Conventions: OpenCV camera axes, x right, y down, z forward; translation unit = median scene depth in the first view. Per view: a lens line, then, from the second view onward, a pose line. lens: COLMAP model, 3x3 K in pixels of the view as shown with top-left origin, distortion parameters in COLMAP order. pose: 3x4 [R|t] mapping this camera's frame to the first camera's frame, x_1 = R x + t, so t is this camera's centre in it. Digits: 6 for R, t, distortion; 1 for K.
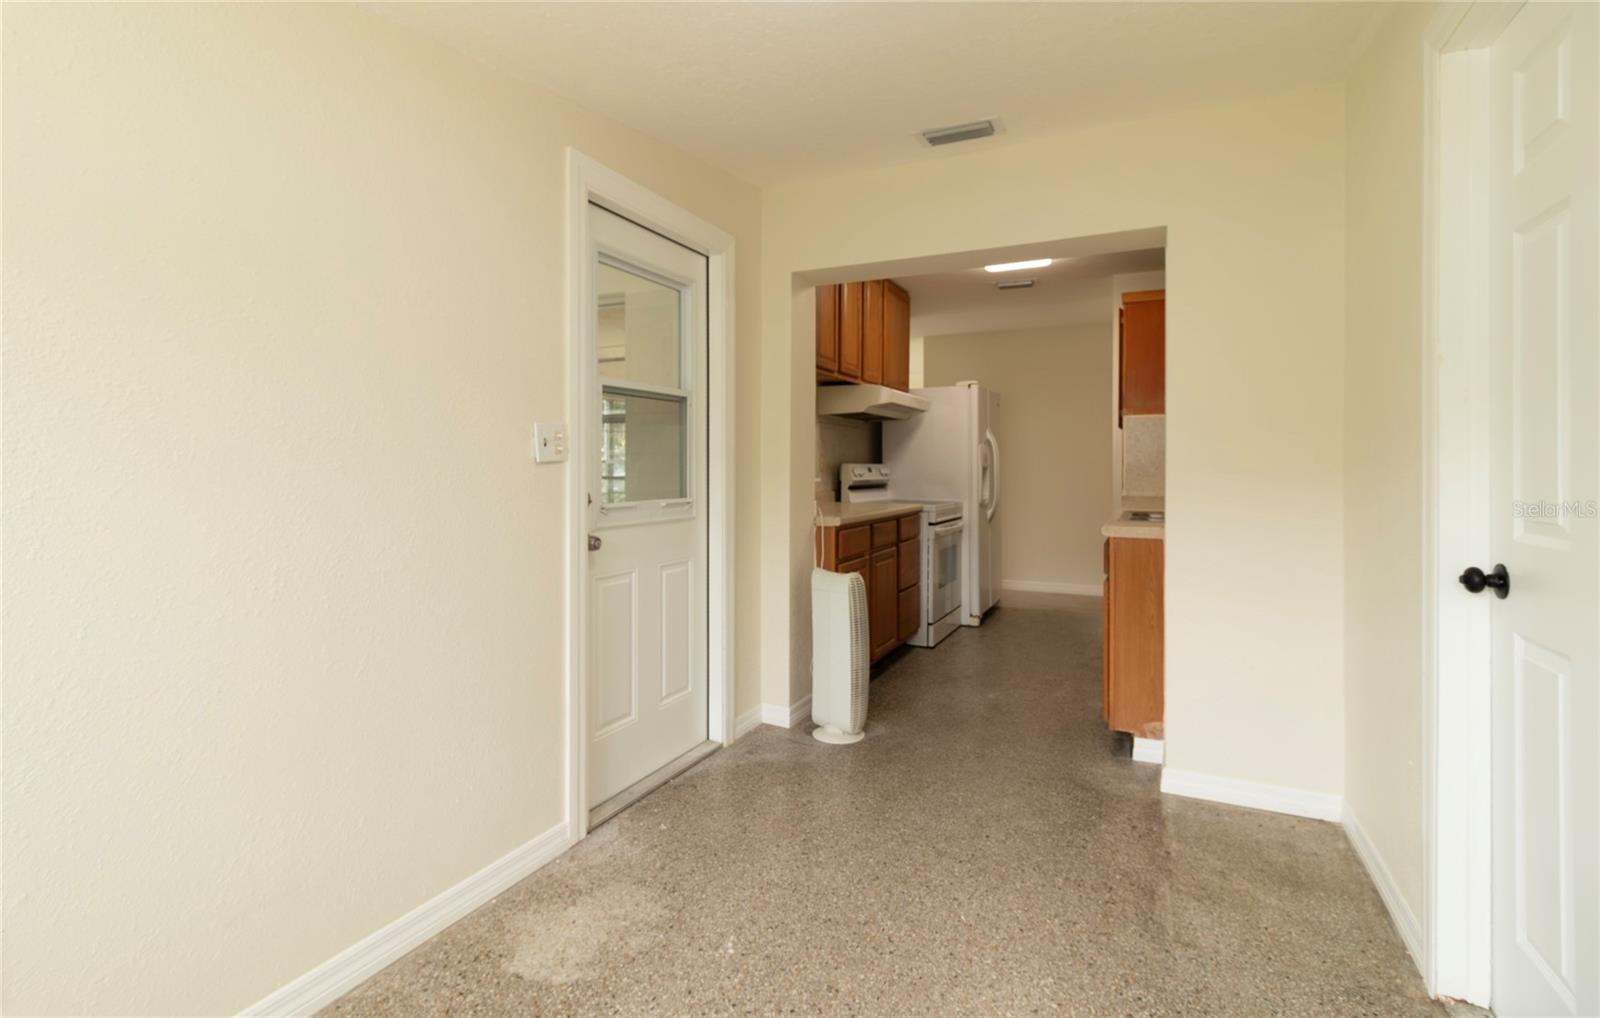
lens RADIAL K [[763.3, 0, 814.7], [0, 763.3, 472.6], [0, 0, 1]] dist [-0.000028, 0.000006]
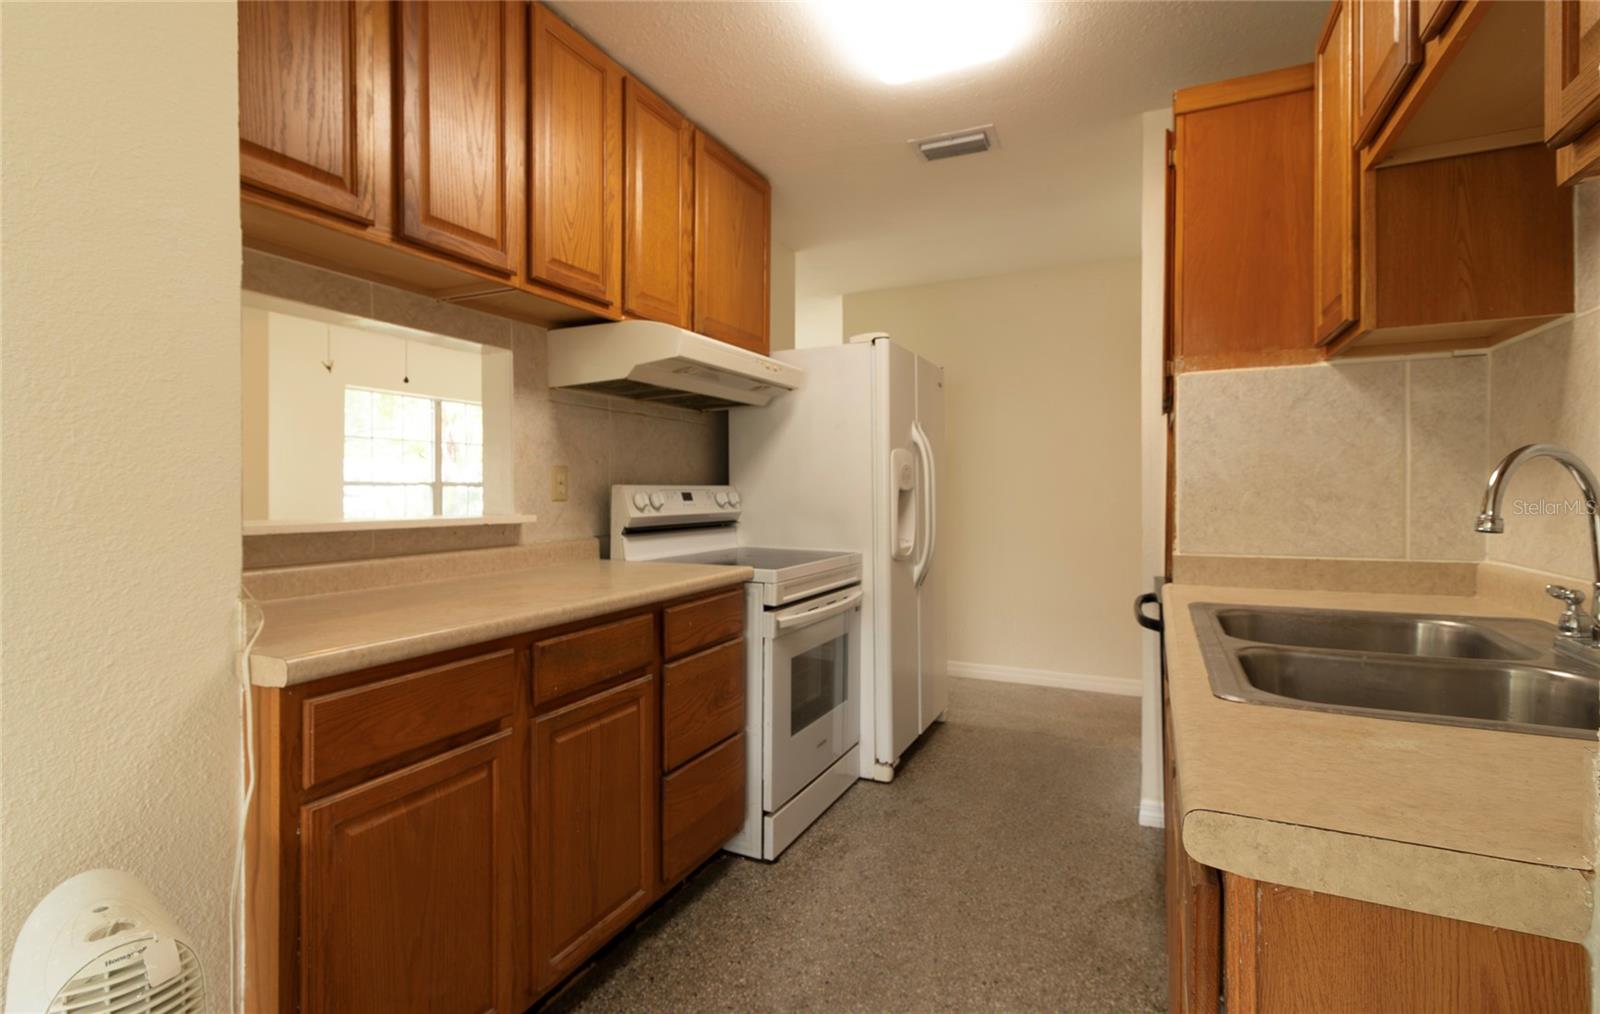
lens RADIAL K [[755.1, 0, 799.1], [0, 755.1, 497.1], [0, 0, 1]] dist [0.000141, -0.000142]
pose [[0.999742, -0.003189, -0.022470, 0.173632], [0.003282, 0.999986, 0.004111, -0.005184], [0.022457, -0.004184, 0.999739, 0.492299]]
